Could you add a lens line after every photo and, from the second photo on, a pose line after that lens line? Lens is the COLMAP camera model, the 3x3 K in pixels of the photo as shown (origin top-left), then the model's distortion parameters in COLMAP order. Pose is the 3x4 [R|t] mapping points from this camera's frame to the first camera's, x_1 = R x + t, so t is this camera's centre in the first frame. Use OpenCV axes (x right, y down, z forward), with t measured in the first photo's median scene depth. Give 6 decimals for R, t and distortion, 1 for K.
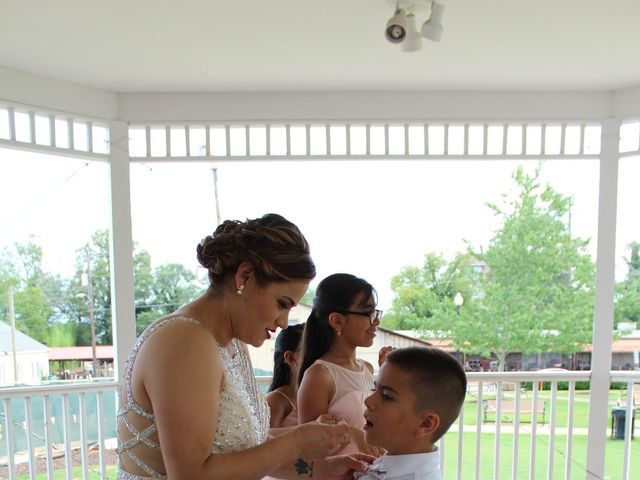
lens RADIAL K [[1640.4, 0, 320.0], [0, 1640.4, 240.0], [0, 0, 1]] dist [0.005682, 0.227890]
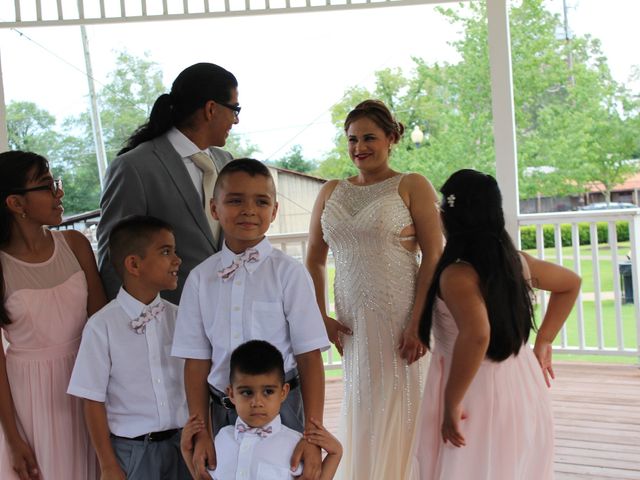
lens RADIAL K [[1640.4, 0, 320.0], [0, 1640.4, 240.0], [0, 0, 1]] dist [0.005682, 0.227890]
pose [[0.995442, -0.069670, 0.065127, -0.012887], [0.063768, 0.994016, 0.088691, 0.016413], [-0.070916, -0.084134, 0.993928, 0.278271]]
